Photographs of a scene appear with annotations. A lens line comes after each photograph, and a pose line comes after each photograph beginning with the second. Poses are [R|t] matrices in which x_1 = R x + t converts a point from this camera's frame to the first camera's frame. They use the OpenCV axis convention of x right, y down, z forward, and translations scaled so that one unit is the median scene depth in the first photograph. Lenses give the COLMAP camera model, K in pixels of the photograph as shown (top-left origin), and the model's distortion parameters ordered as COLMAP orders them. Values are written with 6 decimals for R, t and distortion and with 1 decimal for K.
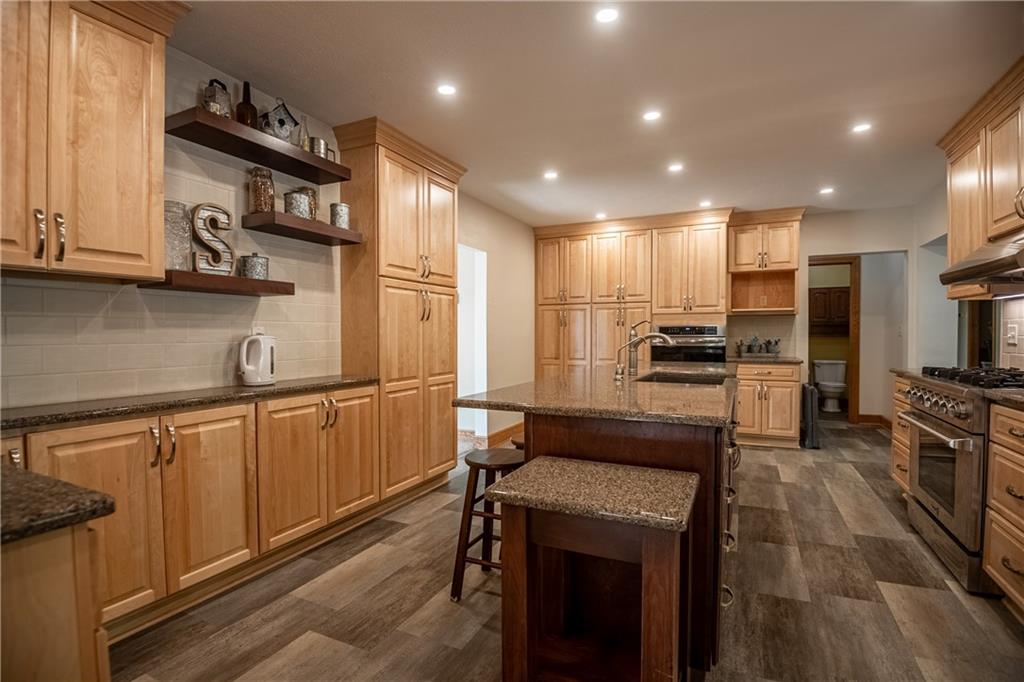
lens RADIAL K [[488.0, 0, 512.0], [0, 488.0, 341.0], [0, 0, 1]] dist [-0.049583, -0.001002]
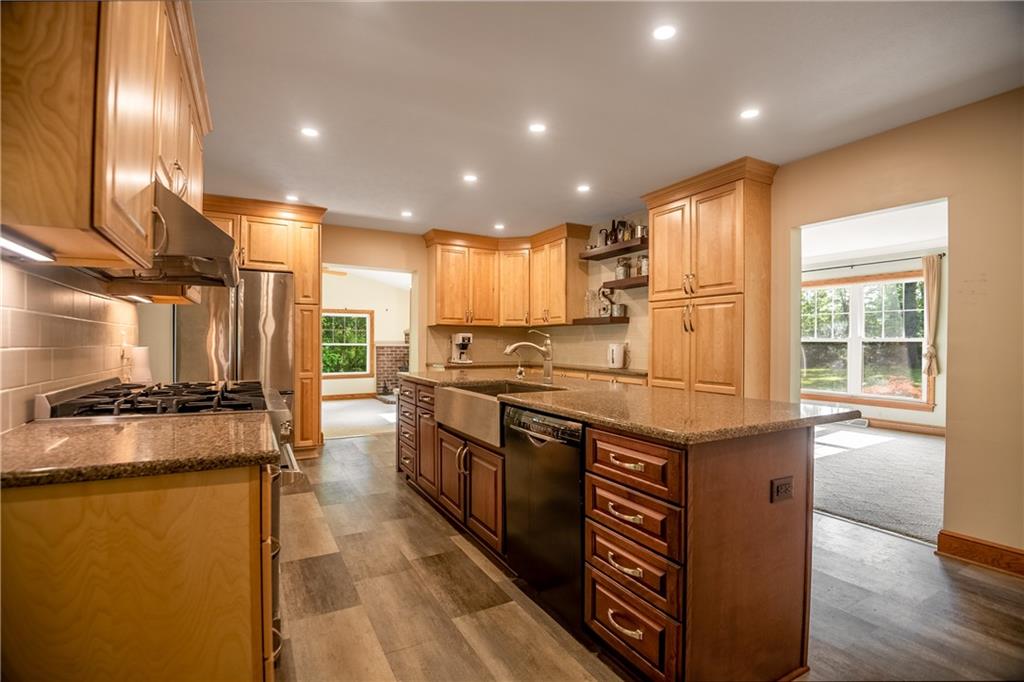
lens RADIAL K [[471.9, 0, 512.0], [0, 471.9, 341.0], [0, 0, 1]] dist [0.000098, -0.000249]
pose [[-0.575228, 0.001316, -0.817992, 1.253877], [-0.009056, 0.999927, 0.007977, -0.033051], [0.817943, 0.011996, -0.575174, 1.697801]]
